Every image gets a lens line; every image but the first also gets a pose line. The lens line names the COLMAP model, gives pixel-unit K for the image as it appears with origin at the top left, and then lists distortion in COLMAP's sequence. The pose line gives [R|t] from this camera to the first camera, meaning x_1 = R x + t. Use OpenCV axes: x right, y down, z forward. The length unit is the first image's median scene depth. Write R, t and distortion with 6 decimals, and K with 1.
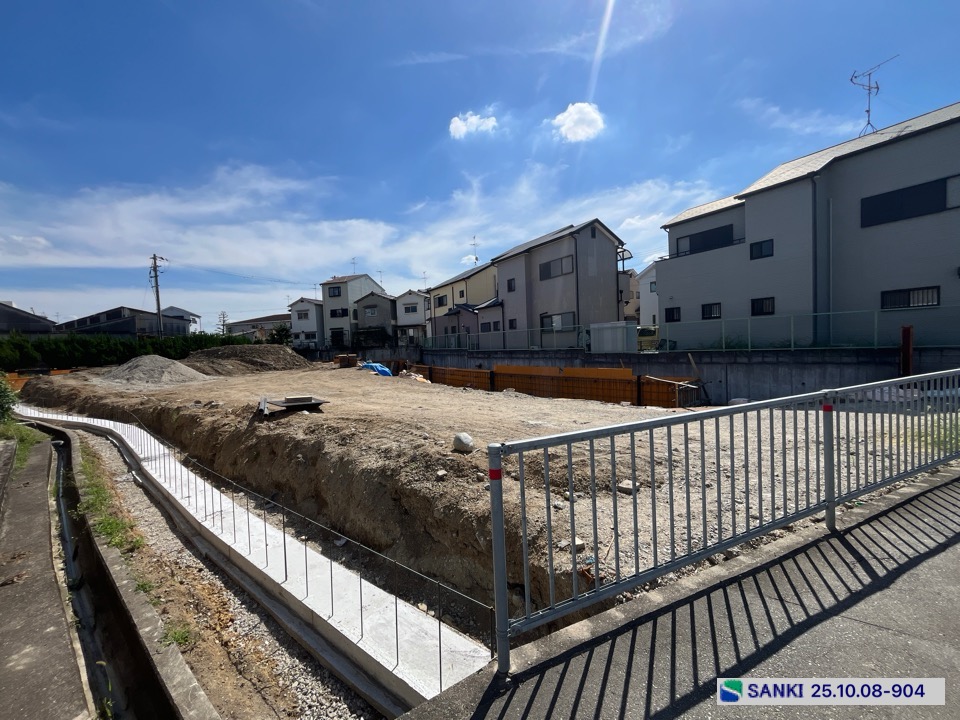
lens RADIAL K [[390.3, 0, 476.9], [0, 390.3, 360.4], [0, 0, 1]] dist [-0.002765, 0.000221]
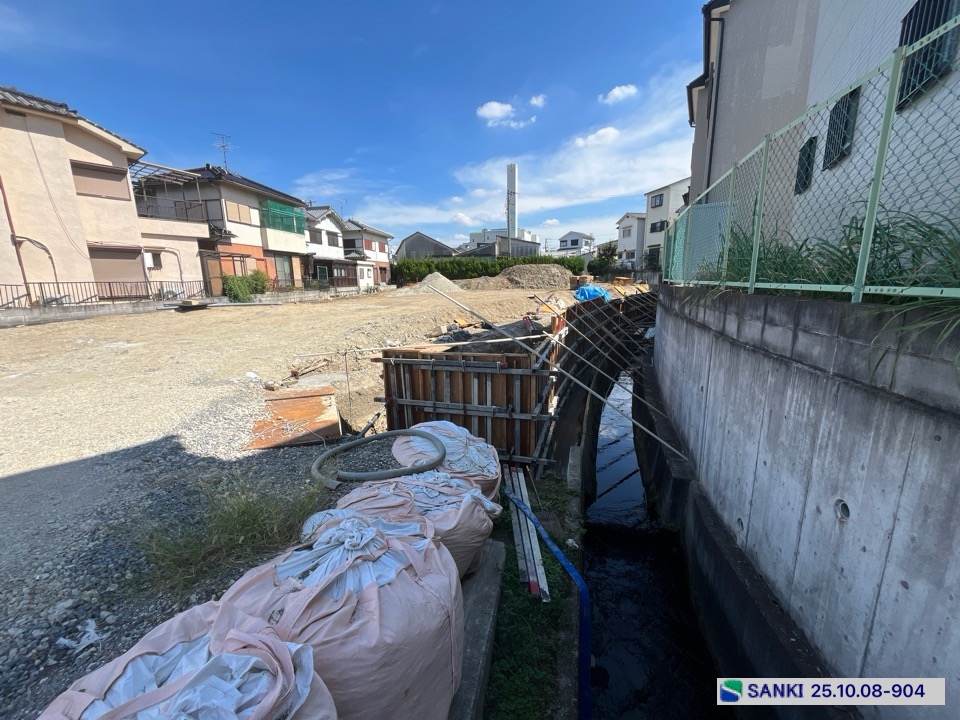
lens RADIAL K [[390.3, 0, 476.9], [0, 390.3, 360.4], [0, 0, 1]] dist [-0.002765, 0.000221]
pose [[0.493675, 0.208186, -0.844360, 0.349666], [-0.036731, 0.975048, 0.218933, -0.012057], [0.868870, -0.077067, 0.489004, 0.312190]]
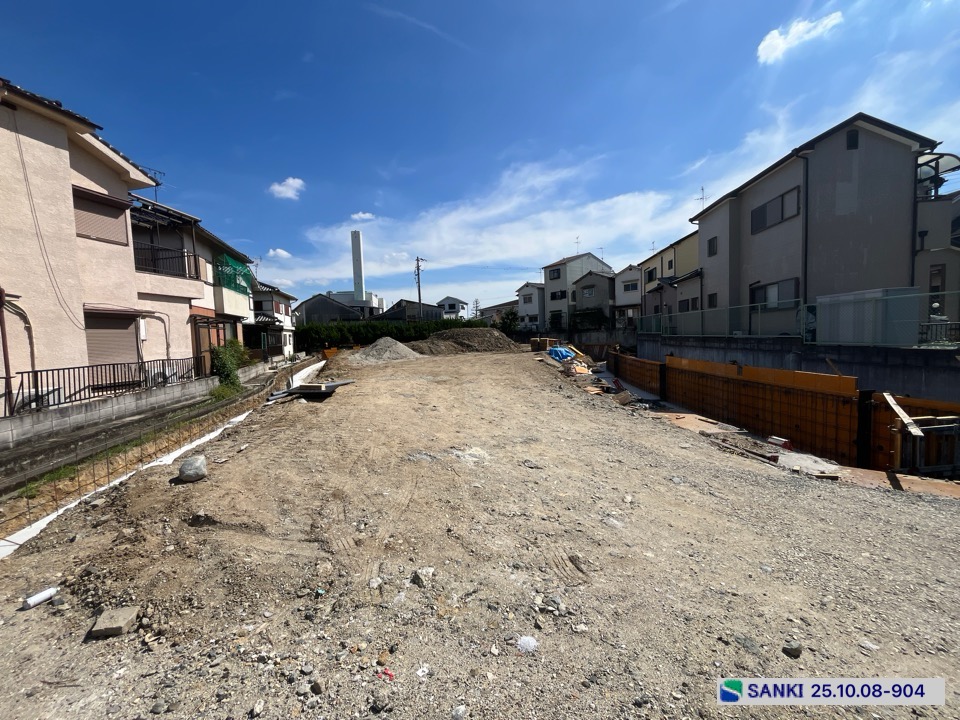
lens RADIAL K [[390.3, 0, 476.9], [0, 390.3, 360.4], [0, 0, 1]] dist [-0.002765, 0.000221]
pose [[0.794315, 0.048626, -0.605557, 0.139517], [-0.018820, 0.998283, 0.055475, -0.010188], [0.607214, -0.032668, 0.793866, 0.112137]]
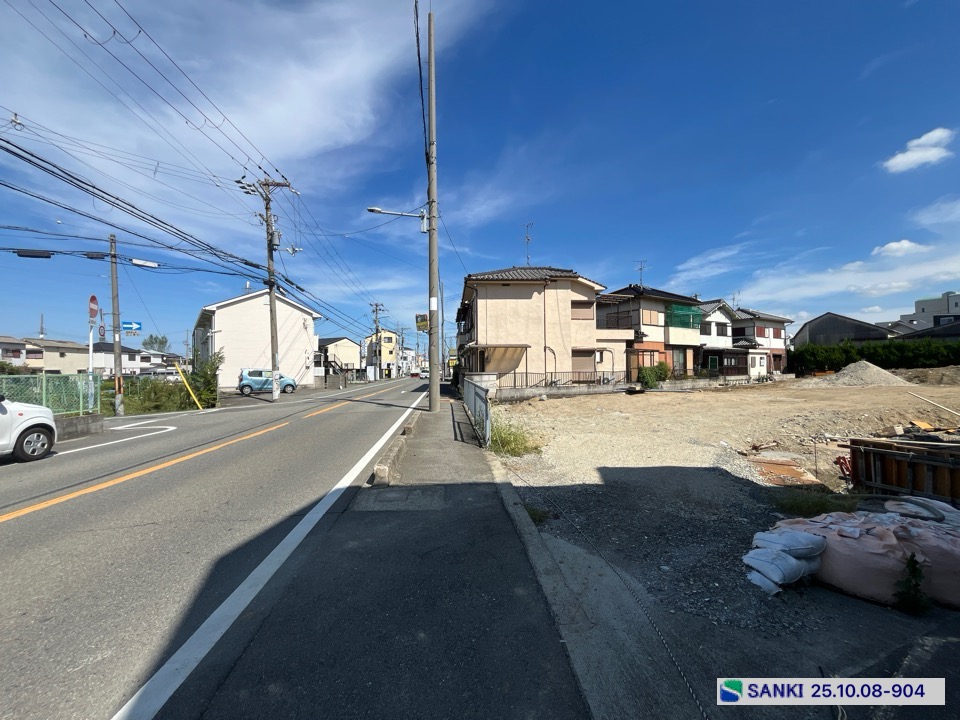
lens RADIAL K [[390.3, 0, 476.9], [0, 390.3, 360.4], [0, 0, 1]] dist [-0.002765, 0.000221]
pose [[-0.338031, 0.024198, -0.940824, 0.457979], [-0.013622, 0.999439, 0.030600, -0.025254], [0.941036, 0.023160, -0.337512, 0.236453]]
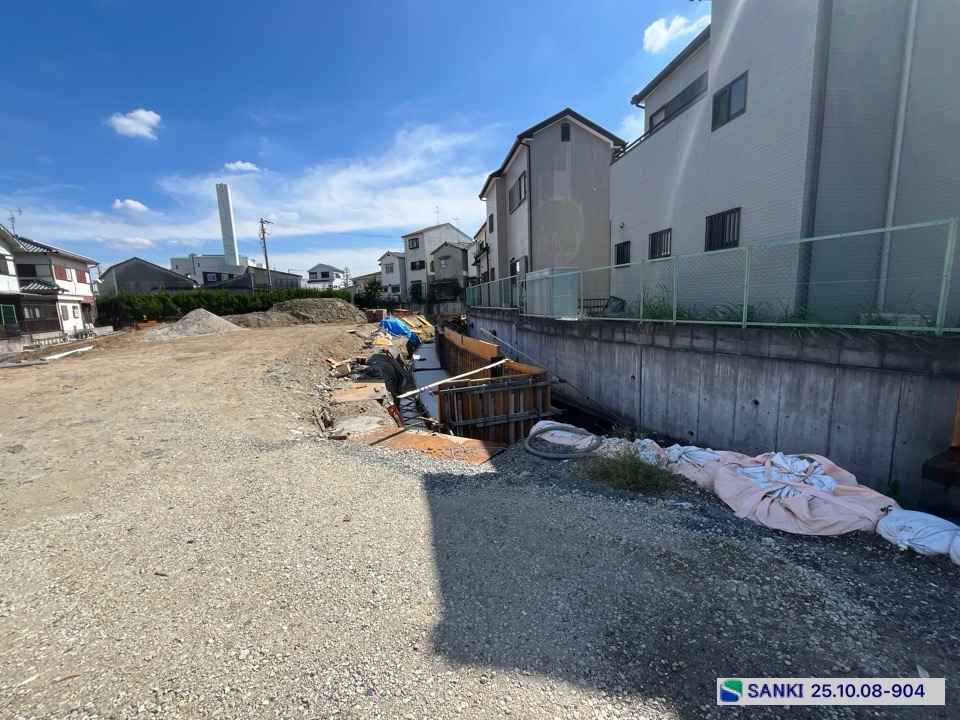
lens RADIAL K [[390.3, 0, 476.9], [0, 390.3, 360.4], [0, 0, 1]] dist [-0.002765, 0.000221]
pose [[0.918368, 0.064208, -0.390484, 0.281832], [-0.014904, 0.991661, 0.128008, -0.016052], [0.395447, -0.111738, 0.911667, 0.184884]]
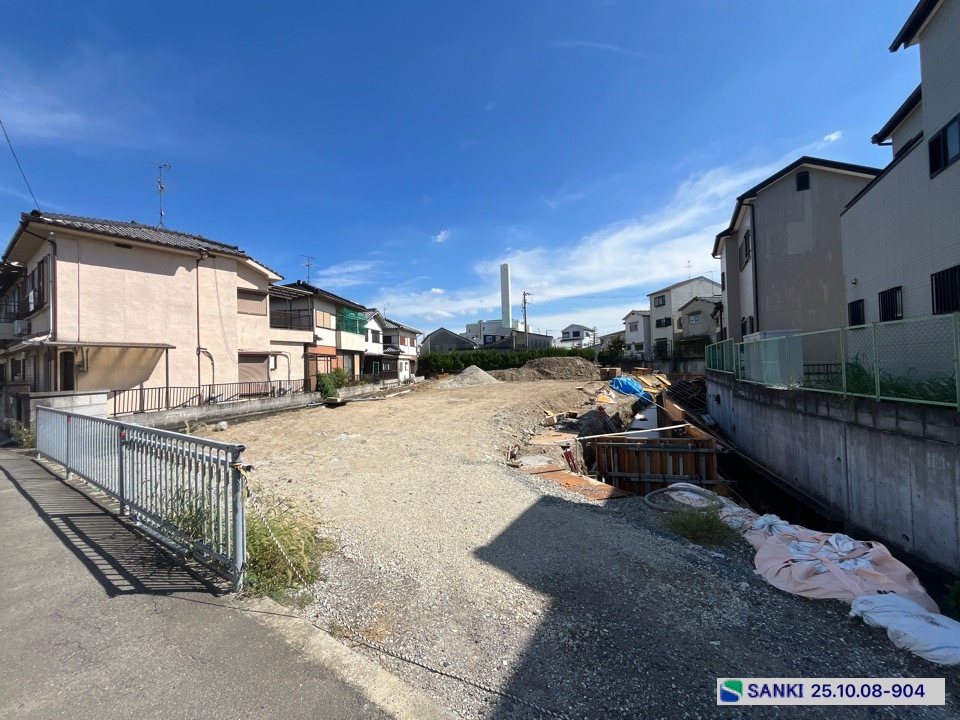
lens RADIAL K [[390.3, 0, 476.9], [0, 390.3, 360.4], [0, 0, 1]] dist [-0.002765, 0.000221]
pose [[0.510826, 0.013136, -0.859584, 0.356489], [-0.026424, 0.999651, -0.000426, -0.023786], [0.859278, 0.022932, 0.510995, 0.169586]]
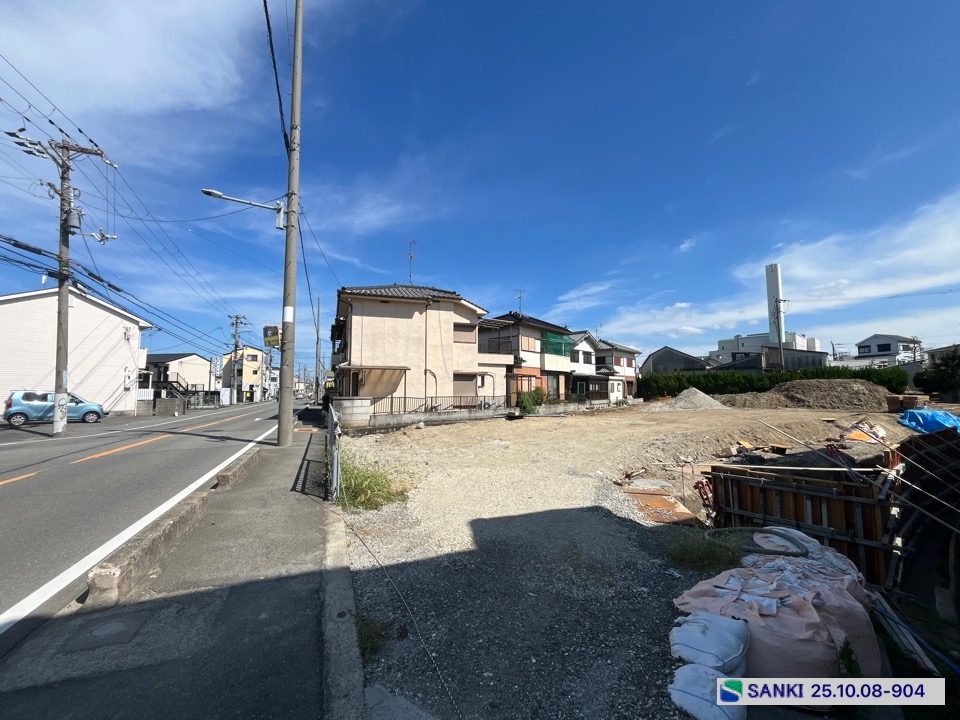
lens RADIAL K [[390.3, 0, 476.9], [0, 390.3, 360.4], [0, 0, 1]] dist [-0.002765, 0.000221]
pose [[-0.053976, -0.037197, -0.997849, 0.415646], [-0.034686, 0.998773, -0.035356, -0.025234], [0.997940, 0.032703, -0.055200, 0.237065]]
